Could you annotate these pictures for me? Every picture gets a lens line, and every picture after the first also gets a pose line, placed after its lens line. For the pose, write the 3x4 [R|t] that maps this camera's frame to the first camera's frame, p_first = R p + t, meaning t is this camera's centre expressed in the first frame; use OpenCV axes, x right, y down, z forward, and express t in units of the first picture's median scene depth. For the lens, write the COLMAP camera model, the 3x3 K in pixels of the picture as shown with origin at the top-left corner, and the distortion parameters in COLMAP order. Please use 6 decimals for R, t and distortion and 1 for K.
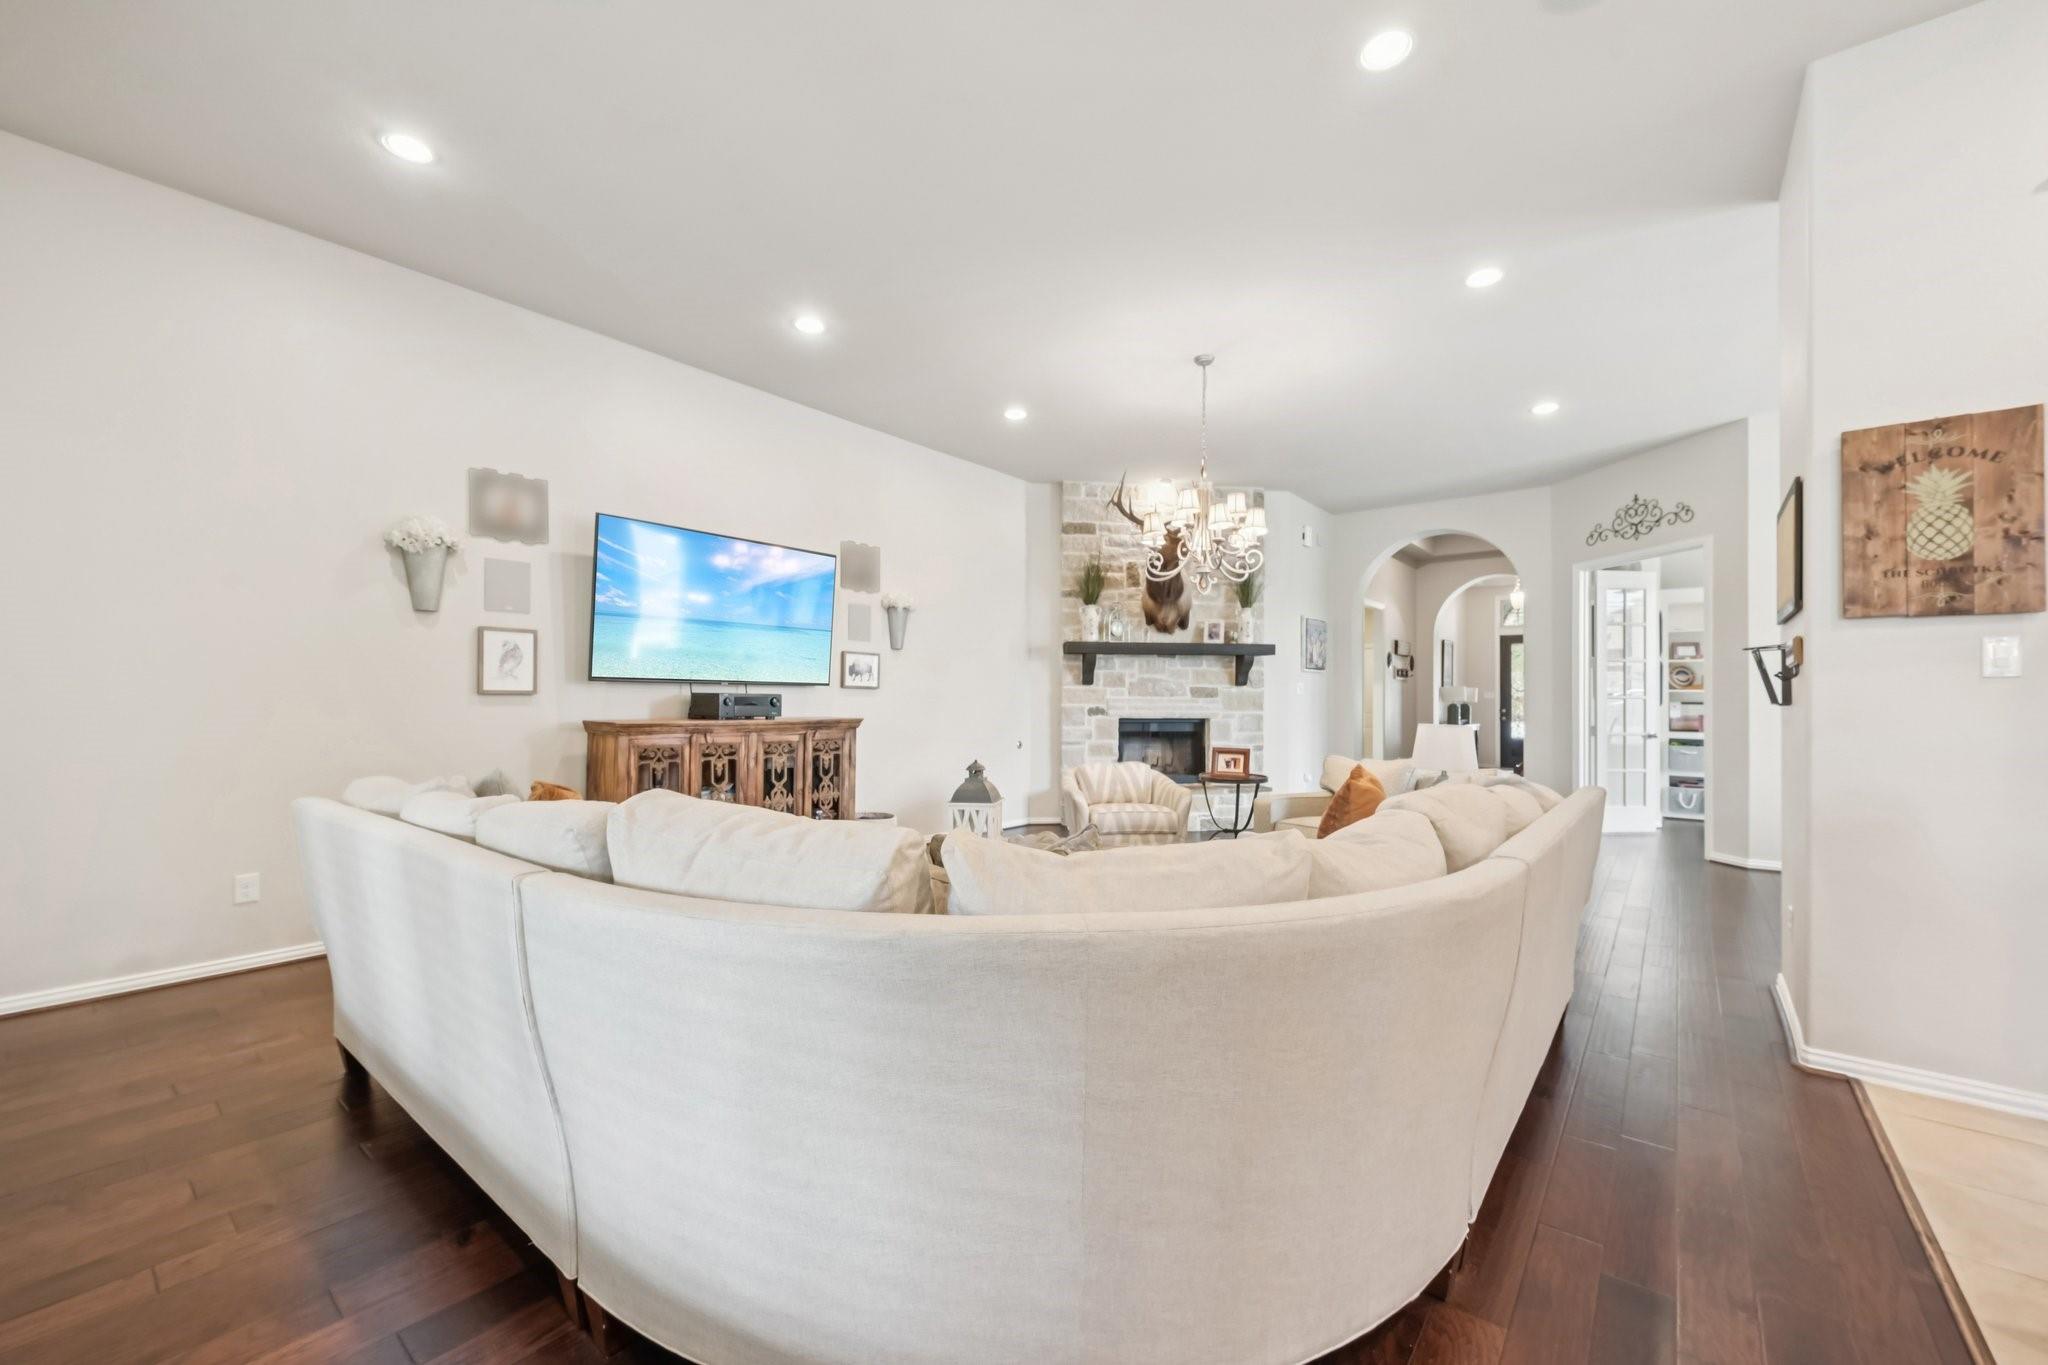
lens RADIAL K [[806.4, 0, 1026.9], [0, 806.4, 694.1], [0, 0, 1]] dist [-0.000654, -0.000026]
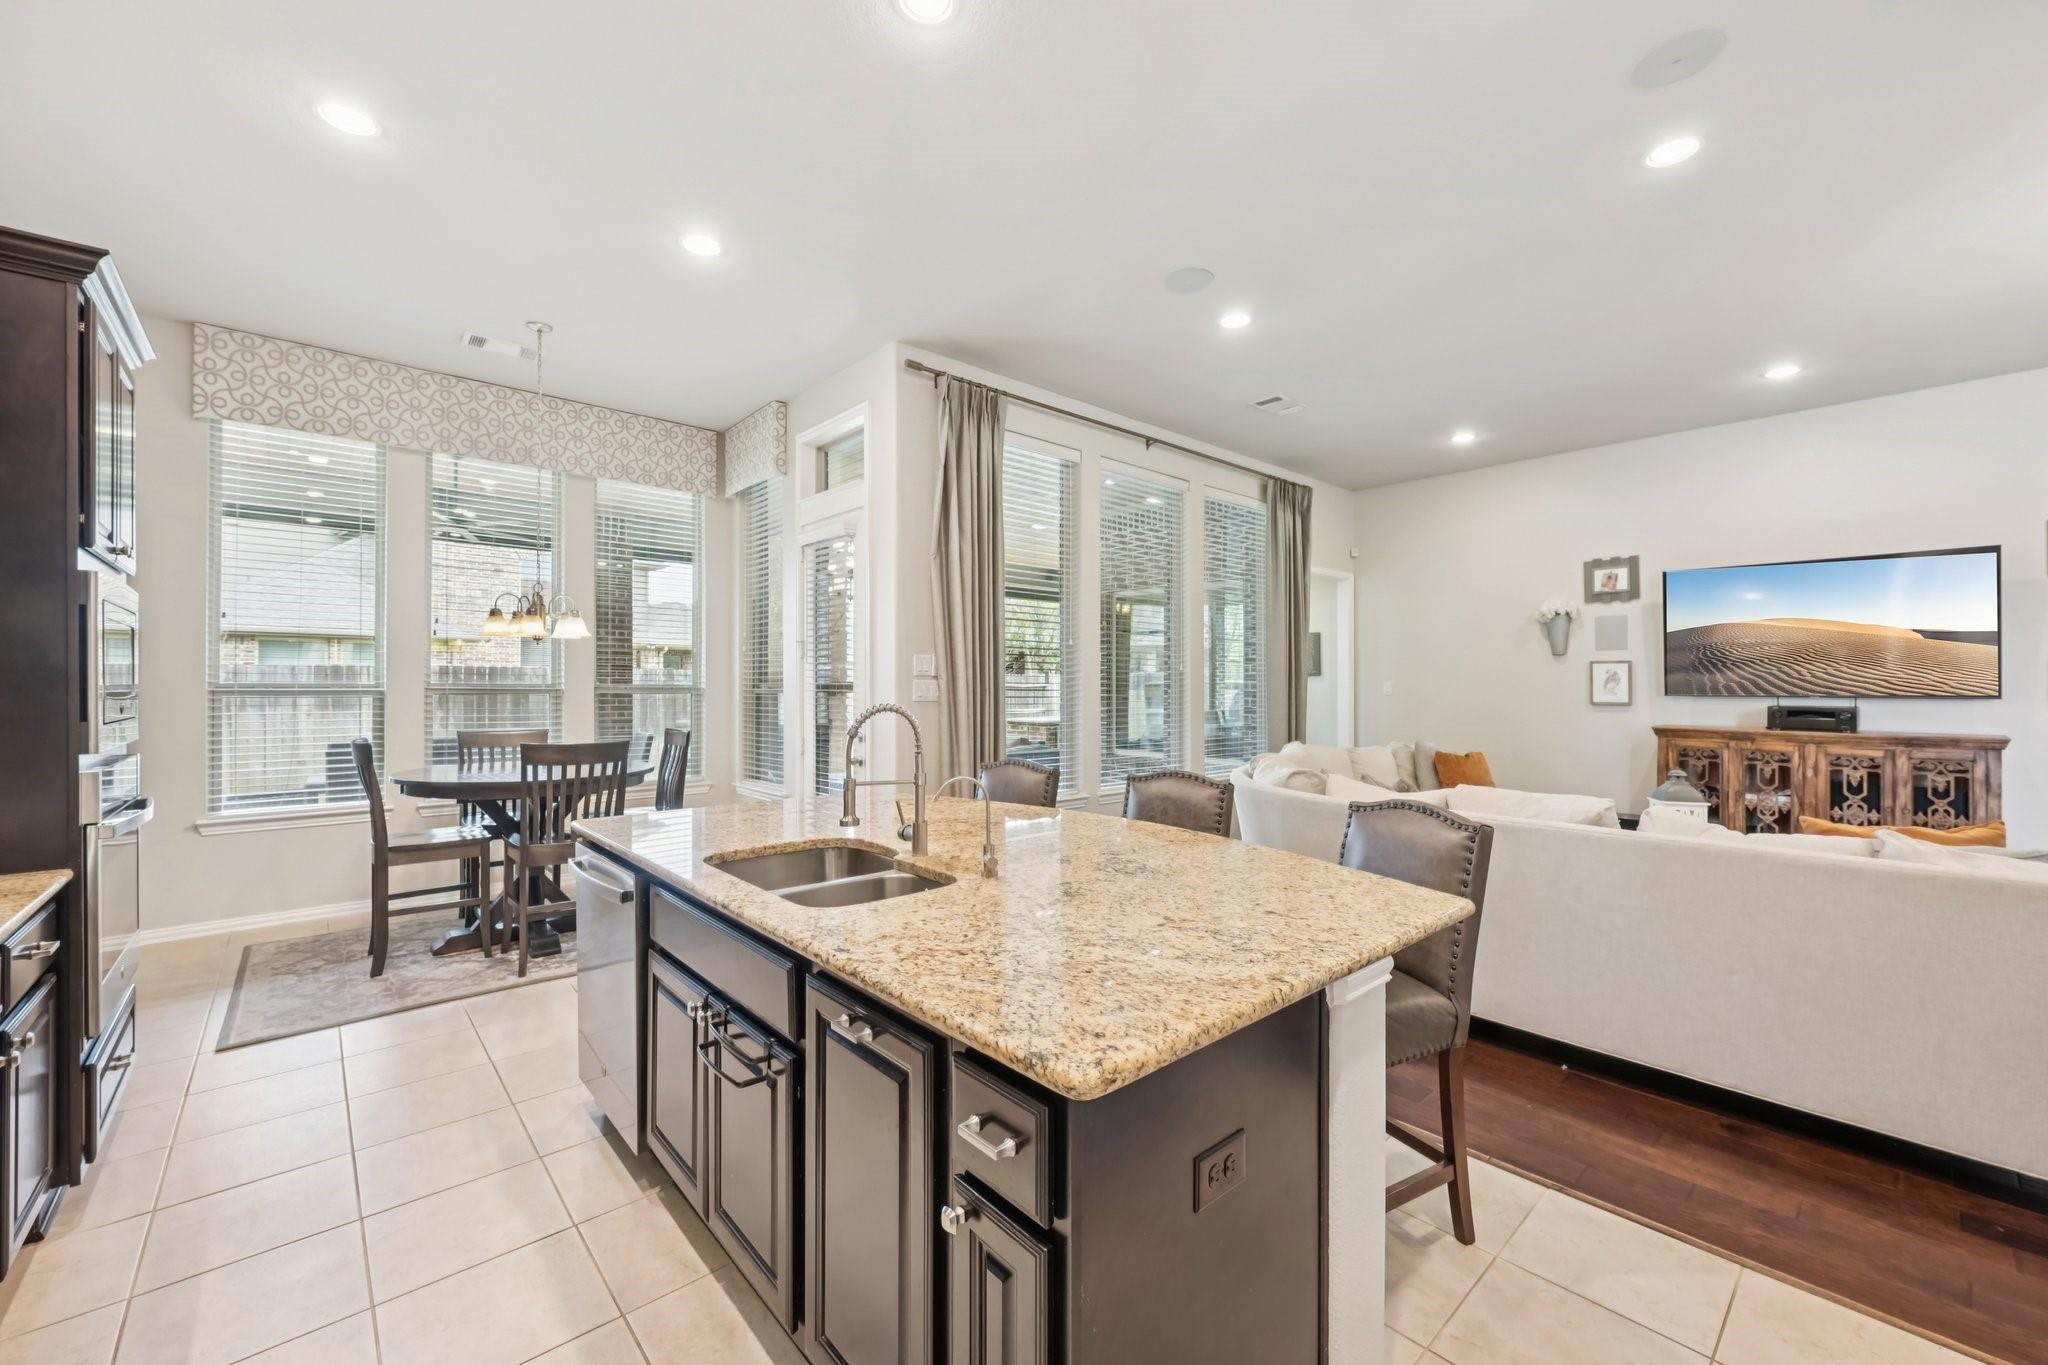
lens RADIAL K [[805.4, 0, 1026.5], [0, 805.4, 685.4], [0, 0, 1]] dist [-0.002882, -0.000295]
pose [[-0.169192, -0.004876, -0.985571, 0.687229], [0.002044, 0.999984, -0.005298, -0.020358], [0.985581, -0.002911, -0.169179, 0.118742]]
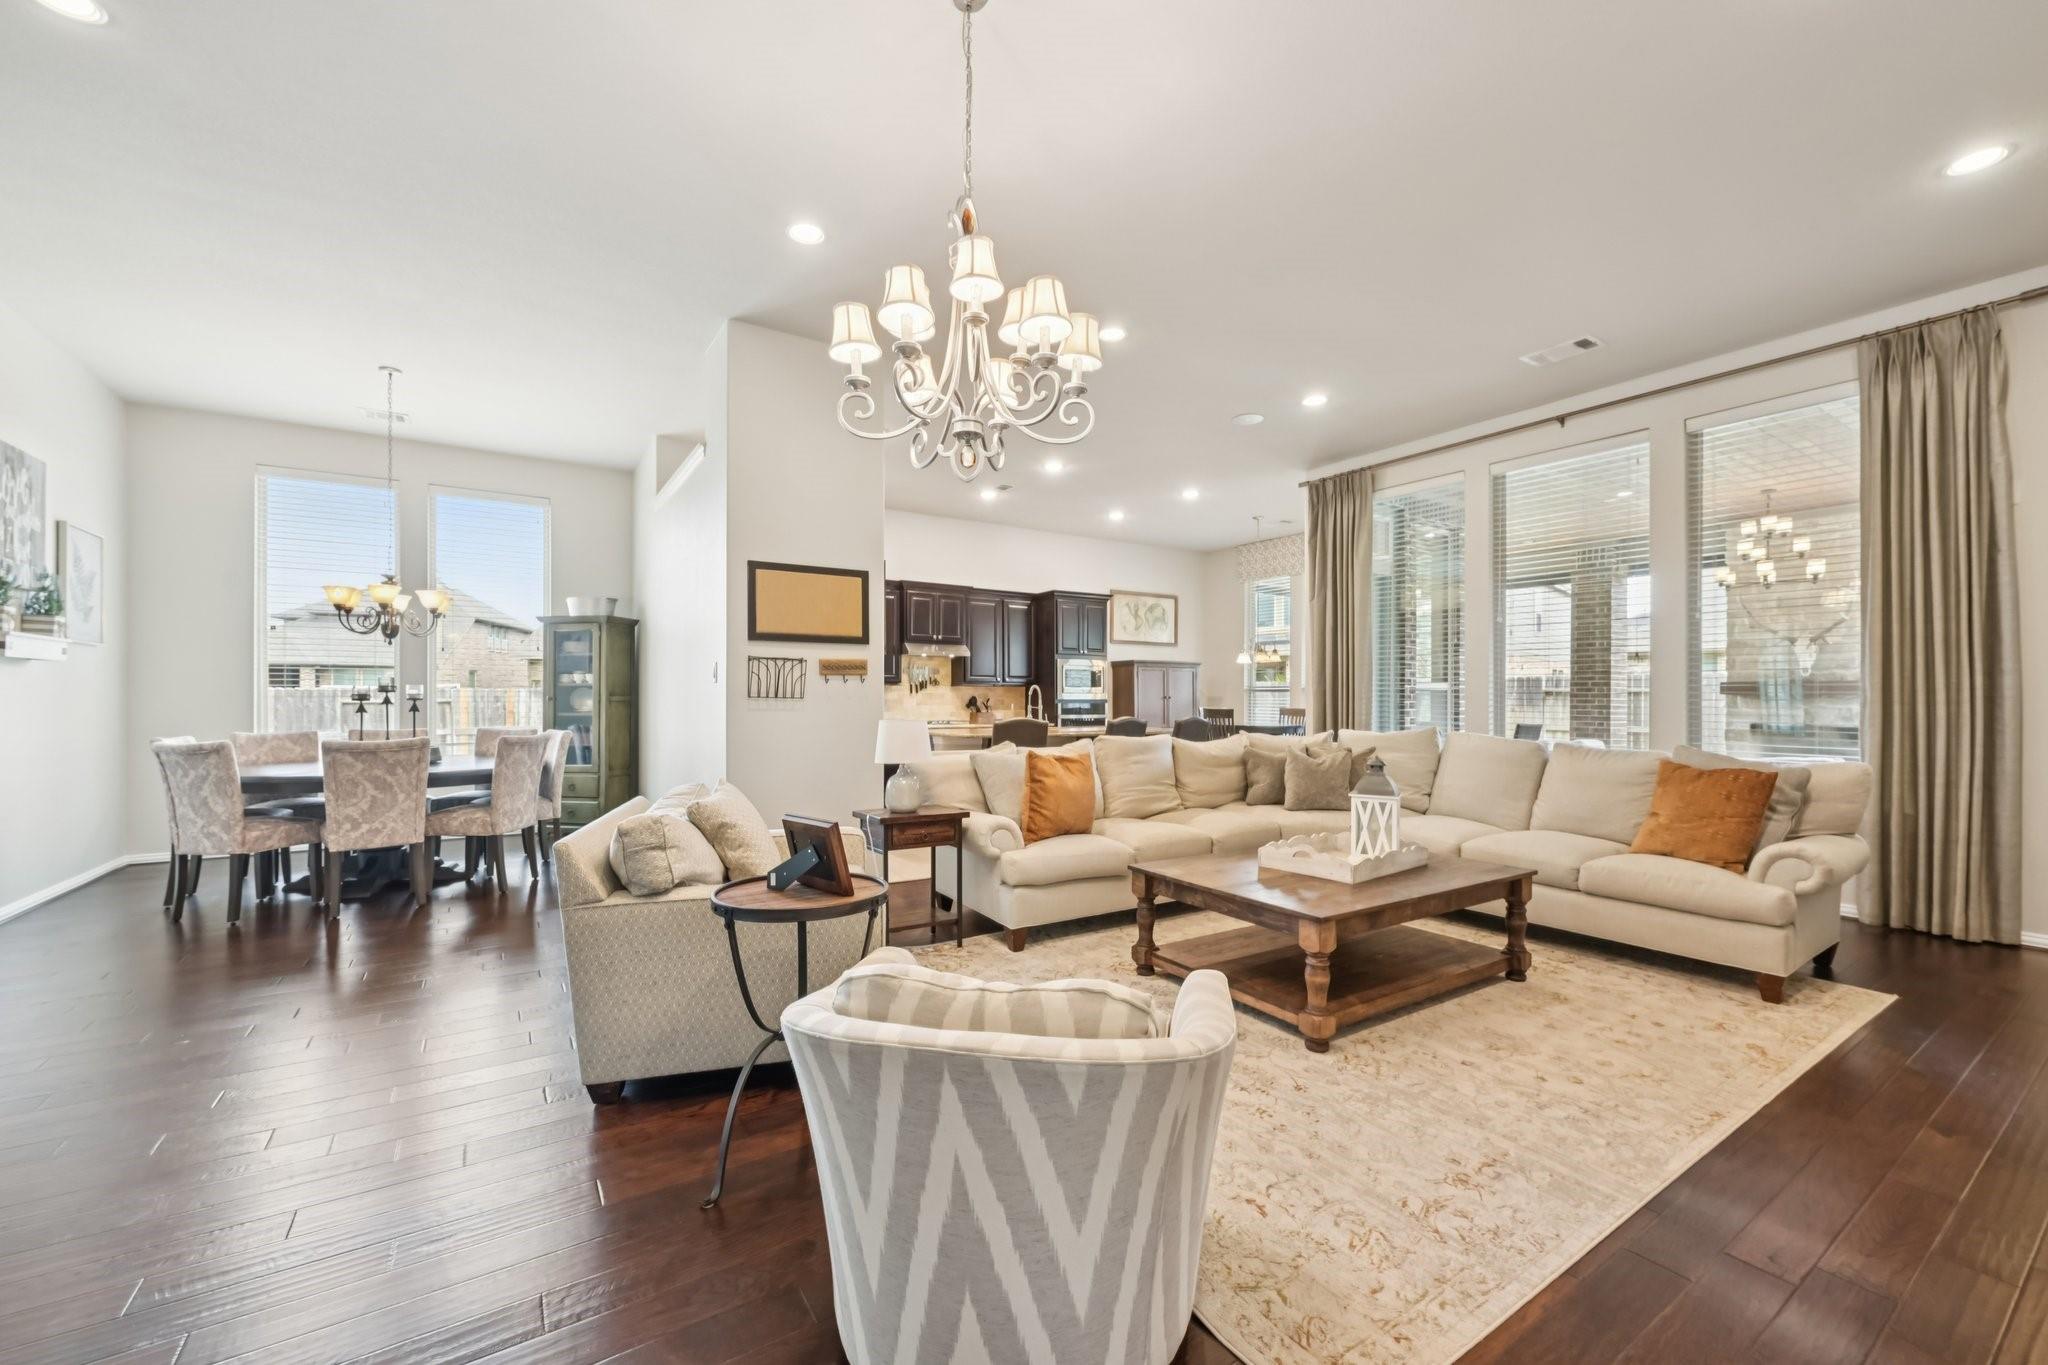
lens RADIAL K [[809.1, 0, 1026.5], [0, 809.1, 690.3], [0, 0, 1]] dist [-0.000933, -0.000094]
pose [[-0.949982, -0.004578, 0.312272, 0.020047], [-0.009240, 0.999867, -0.013451, 0.008181], [-0.312169, -0.015664, -0.949897, 1.121724]]
